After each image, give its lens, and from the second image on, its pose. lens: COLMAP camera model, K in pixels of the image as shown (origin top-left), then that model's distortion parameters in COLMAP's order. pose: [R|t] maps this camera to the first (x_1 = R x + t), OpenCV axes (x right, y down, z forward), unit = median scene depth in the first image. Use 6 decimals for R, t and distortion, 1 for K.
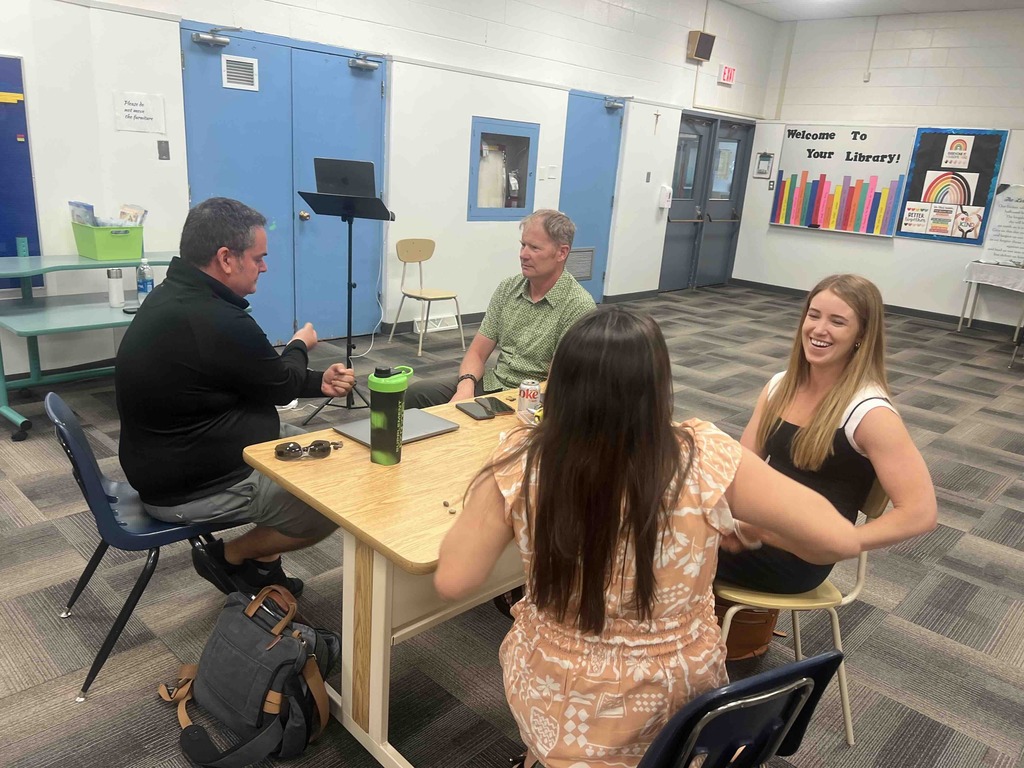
lens RADIAL K [[765.9, 0, 510.7], [0, 765.9, 390.9], [0, 0, 1]] dist [0.049140, -0.061302]
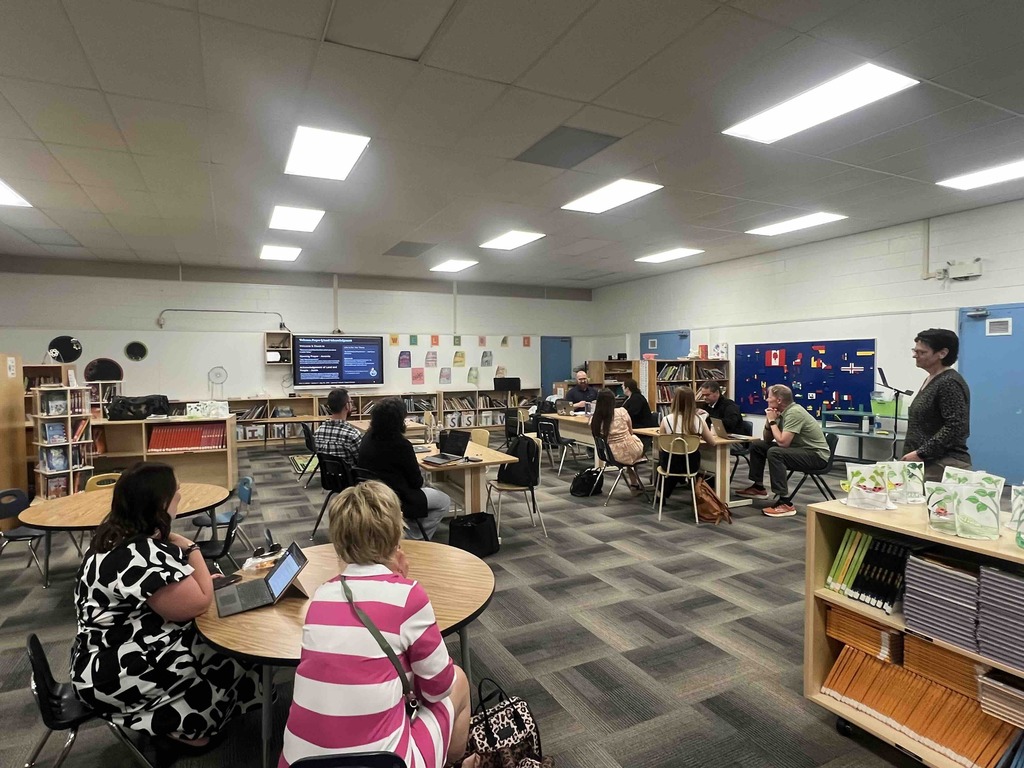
lens RADIAL K [[570.6, 0, 511.7], [0, 570.6, 383.3], [0, 0, 1]] dist [-0.004300, -0.001366]
pose [[-0.329517, -0.034237, -0.943529, 0.918046], [-0.287682, 0.955463, 0.065800, -0.031385], [0.899254, 0.293119, -0.324691, 0.317074]]
